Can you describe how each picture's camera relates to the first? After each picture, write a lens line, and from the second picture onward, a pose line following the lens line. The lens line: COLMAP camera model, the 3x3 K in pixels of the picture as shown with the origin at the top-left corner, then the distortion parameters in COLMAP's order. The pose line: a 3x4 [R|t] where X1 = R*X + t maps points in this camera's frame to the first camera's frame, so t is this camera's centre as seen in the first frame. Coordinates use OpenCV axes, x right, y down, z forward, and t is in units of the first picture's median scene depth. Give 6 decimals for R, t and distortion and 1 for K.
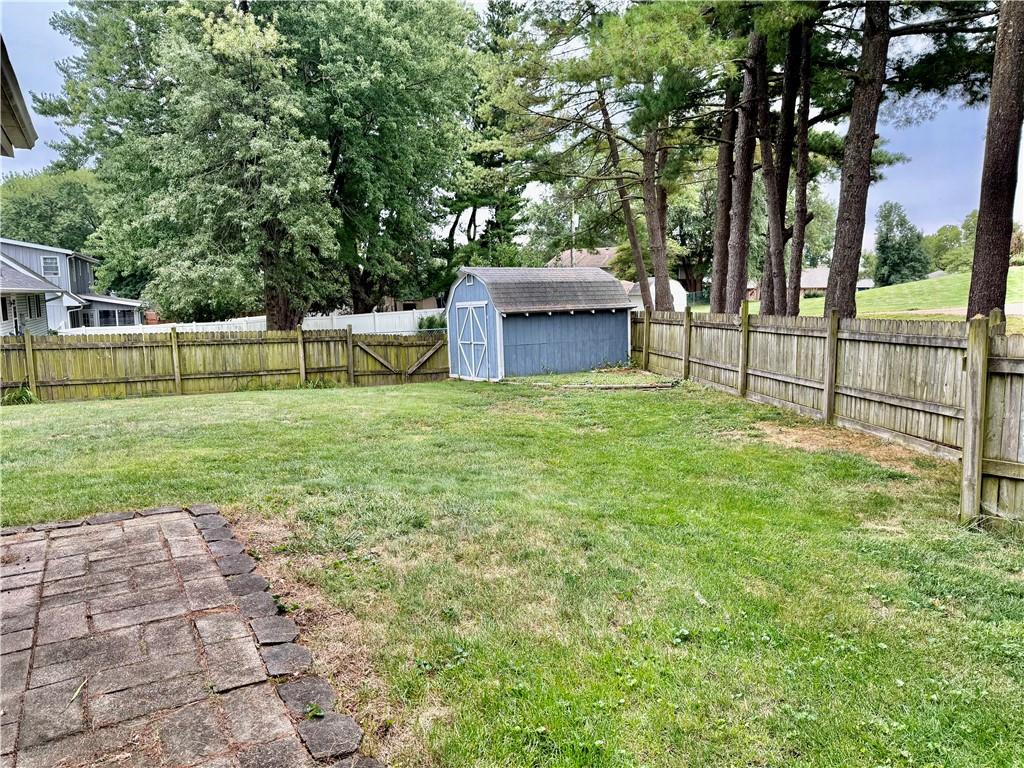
lens RADIAL K [[711.5, 0, 513.2], [0, 711.5, 388.3], [0, 0, 1]] dist [0.069806, -0.097825]
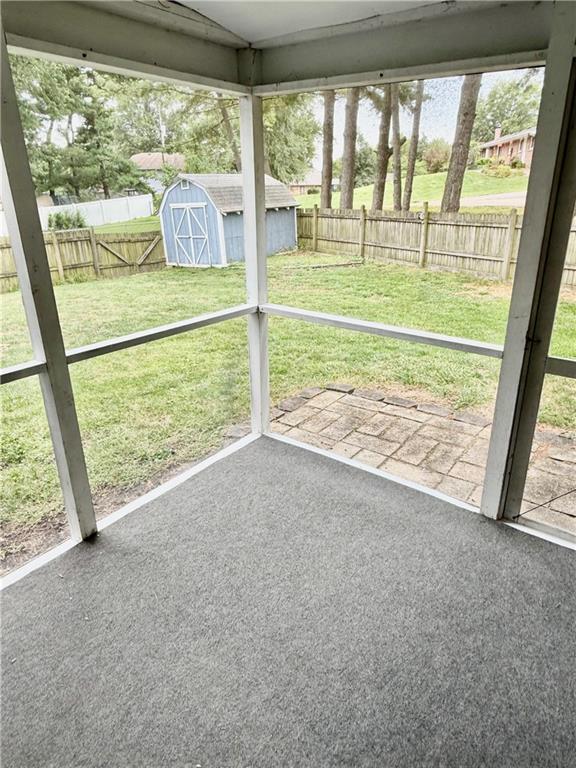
lens RADIAL K [[501.1, 0, 294.9], [0, 501.1, 382.0], [0, 0, 1]] dist [0.000983, 0.000492]
pose [[0.918993, -0.147840, 0.365507, -0.263764], [0.057987, 0.967637, 0.245595, -0.022702], [-0.389986, -0.204505, 0.897824, 0.063558]]
